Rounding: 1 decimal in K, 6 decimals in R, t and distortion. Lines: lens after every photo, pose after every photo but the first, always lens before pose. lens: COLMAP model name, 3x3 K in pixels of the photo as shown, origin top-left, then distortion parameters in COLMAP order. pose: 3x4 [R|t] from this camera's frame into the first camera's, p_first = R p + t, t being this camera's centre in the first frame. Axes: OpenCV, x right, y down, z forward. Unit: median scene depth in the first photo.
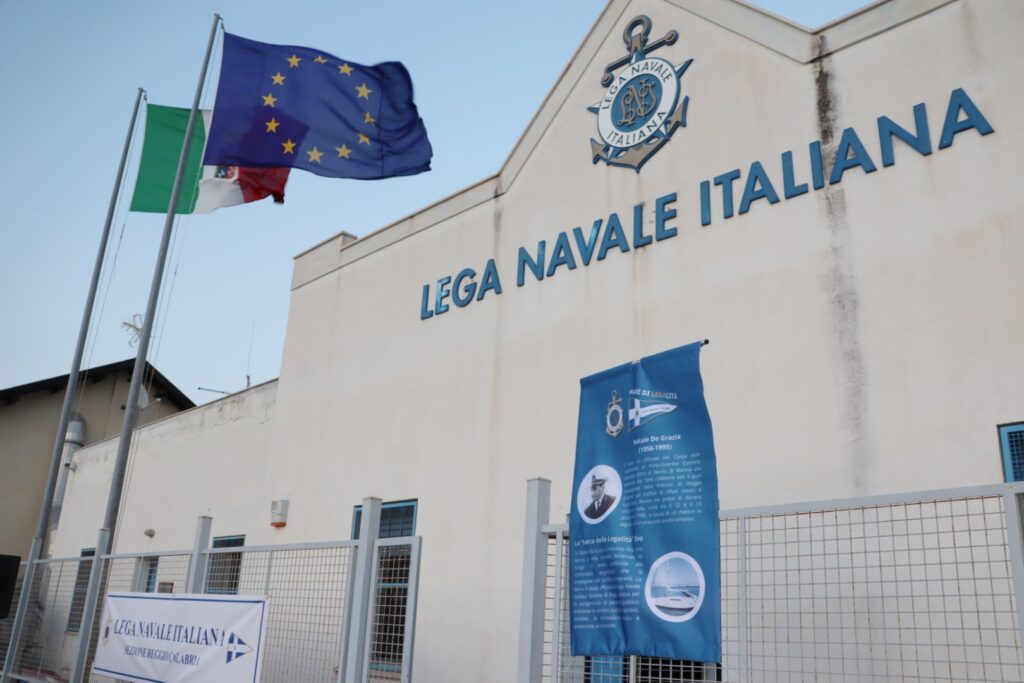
lens RADIAL K [[838.5, 0, 539.8], [0, 838.5, 350.7], [0, 0, 1]] dist [-0.140785, 0.077424]
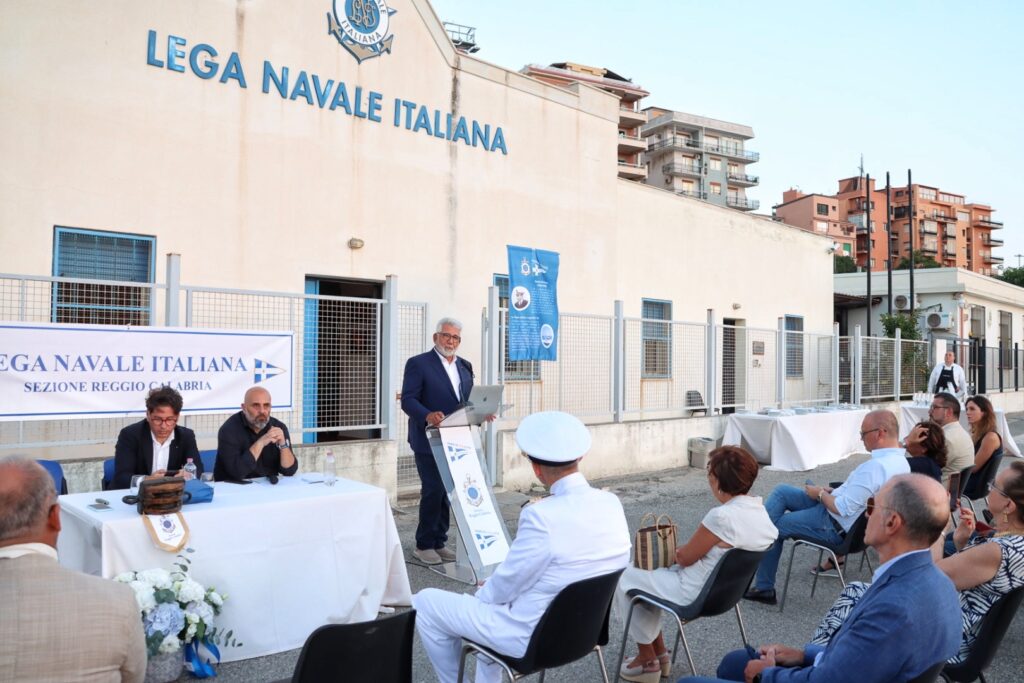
lens RADIAL K [[838.5, 0, 488.9], [0, 838.5, 340.5], [0, 0, 1]] dist [-0.140785, 0.077424]
pose [[0.044773, -0.022033, 0.998754, -1.459789], [-0.338431, 0.940306, 0.035915, 0.137594], [-0.939925, -0.339617, 0.034644, 0.565052]]
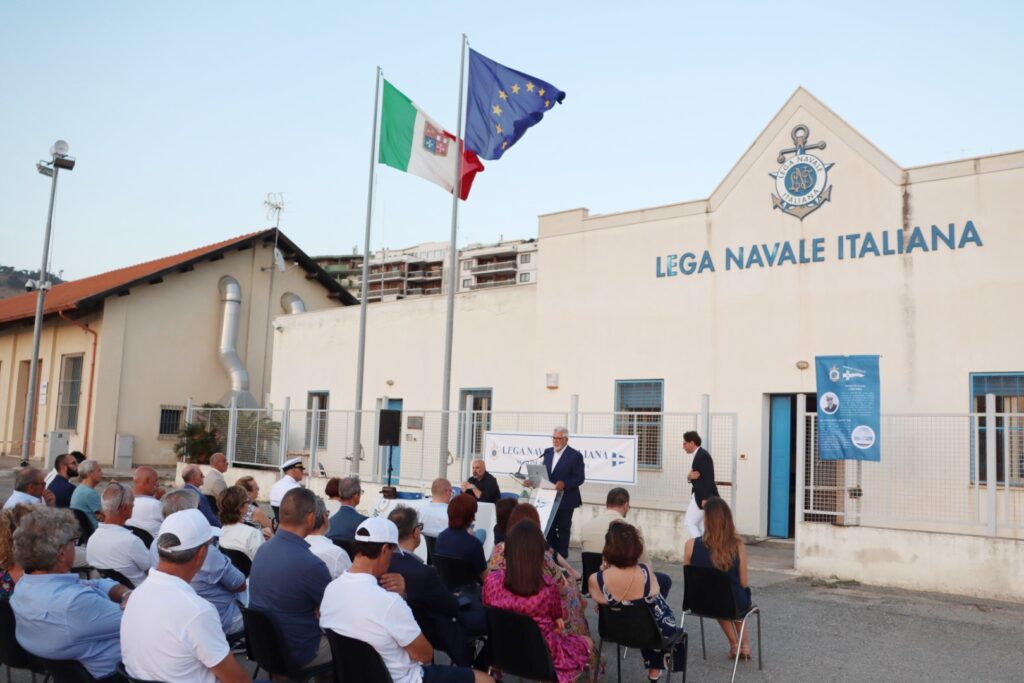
lens RADIAL K [[838.5, 0, 527.1], [0, 838.5, 337.4], [0, 0, 1]] dist [-0.140785, 0.077424]
pose [[0.999146, 0.001960, 0.041276, -0.620897], [-0.010654, 0.977321, 0.211495, -0.360691], [-0.039925, -0.211754, 0.976507, -0.939820]]
